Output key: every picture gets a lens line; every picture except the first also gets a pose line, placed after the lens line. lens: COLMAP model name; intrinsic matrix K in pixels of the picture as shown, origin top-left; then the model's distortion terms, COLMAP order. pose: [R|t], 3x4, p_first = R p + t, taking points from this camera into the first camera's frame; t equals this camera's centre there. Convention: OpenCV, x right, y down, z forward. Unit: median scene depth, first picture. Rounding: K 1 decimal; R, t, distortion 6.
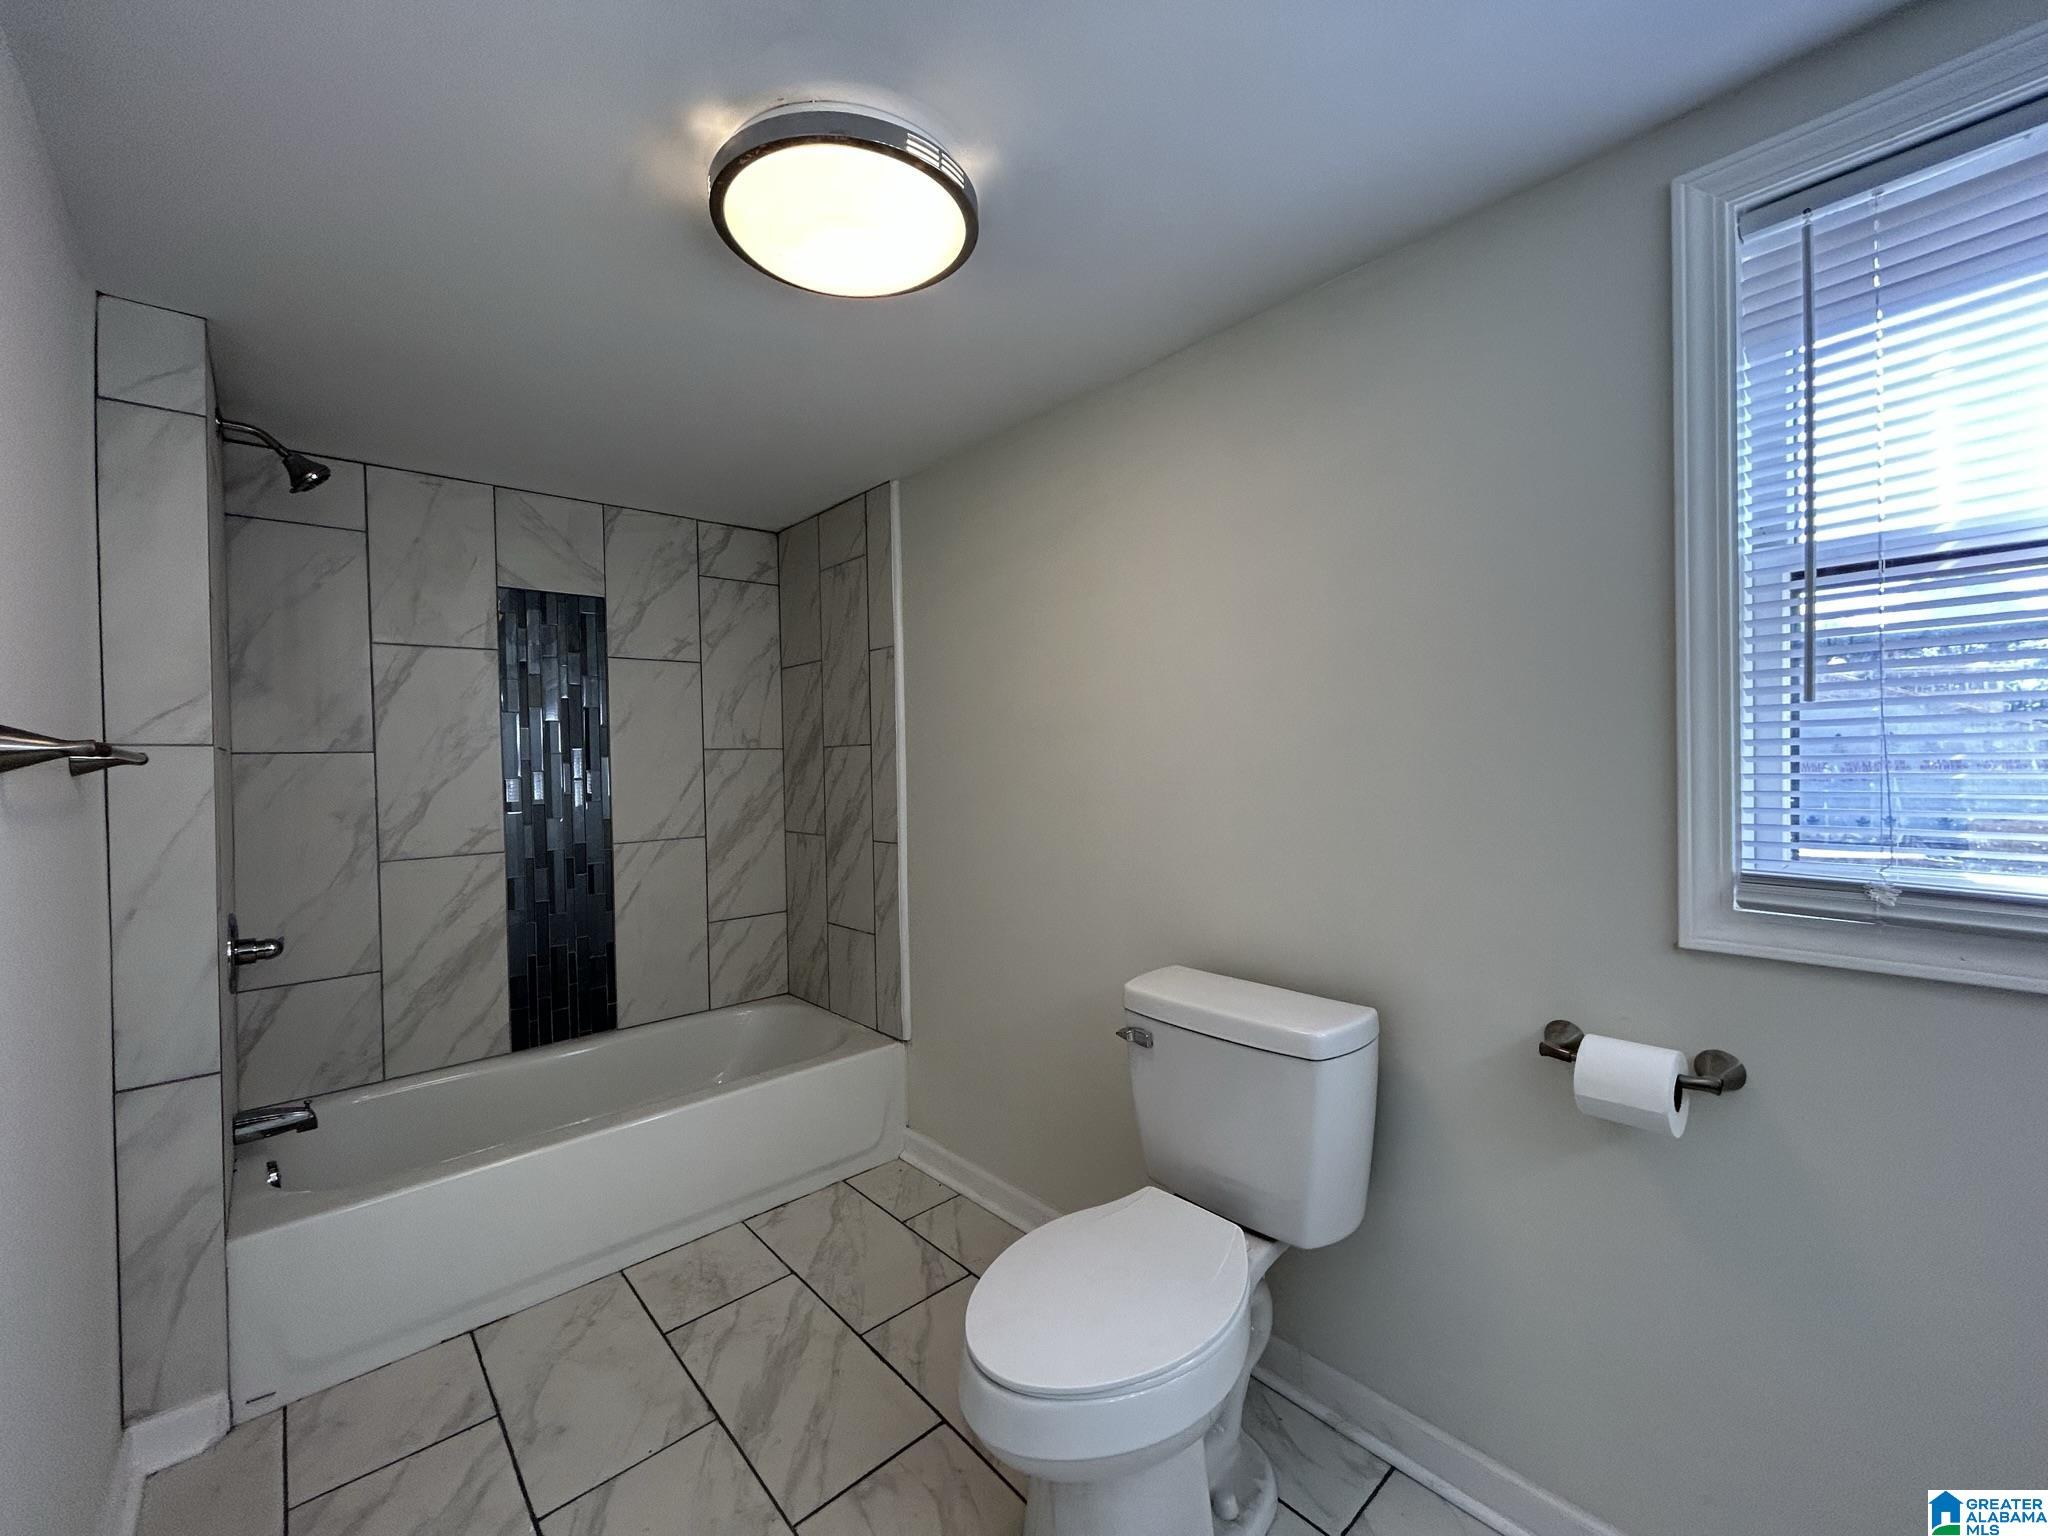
lens RADIAL K [[834.3, 0, 1021.0], [0, 834.3, 765.7], [0, 0, 1]] dist [-0.000958, 0.000599]
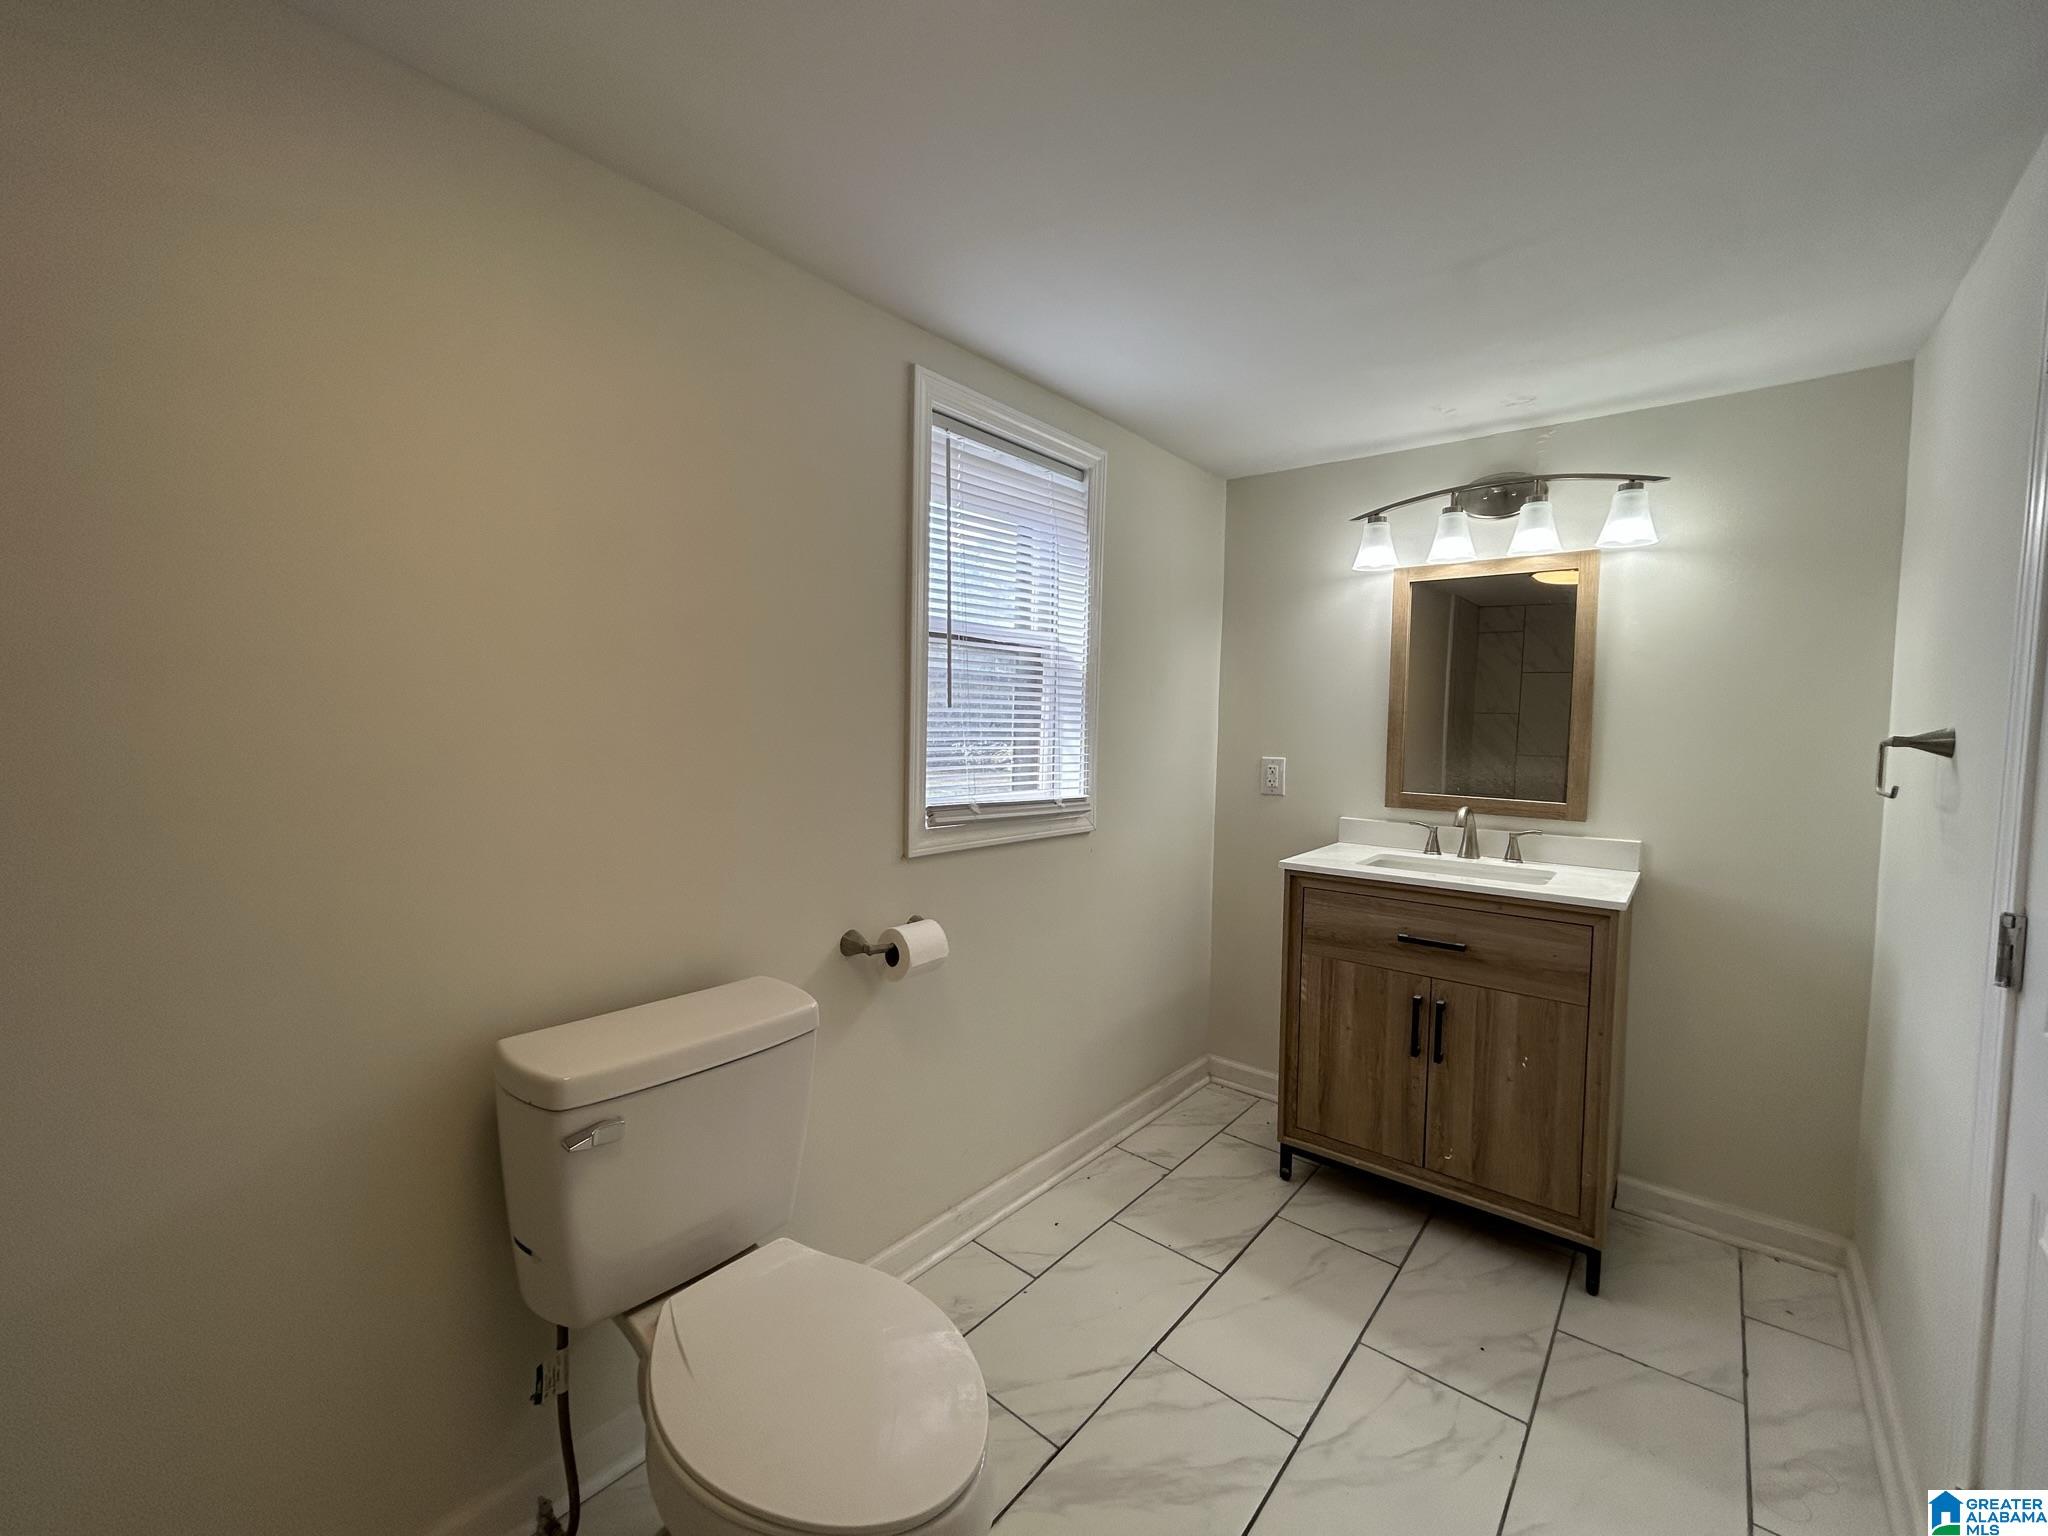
lens RADIAL K [[834.3, 0, 1021.0], [0, 834.3, 765.7], [0, 0, 1]] dist [-0.000958, 0.000599]
pose [[-0.159617, -0.038092, 0.986444, -0.821428], [-0.012626, 0.999252, 0.036544, -0.017024], [-0.987098, -0.006621, -0.159979, 1.077240]]
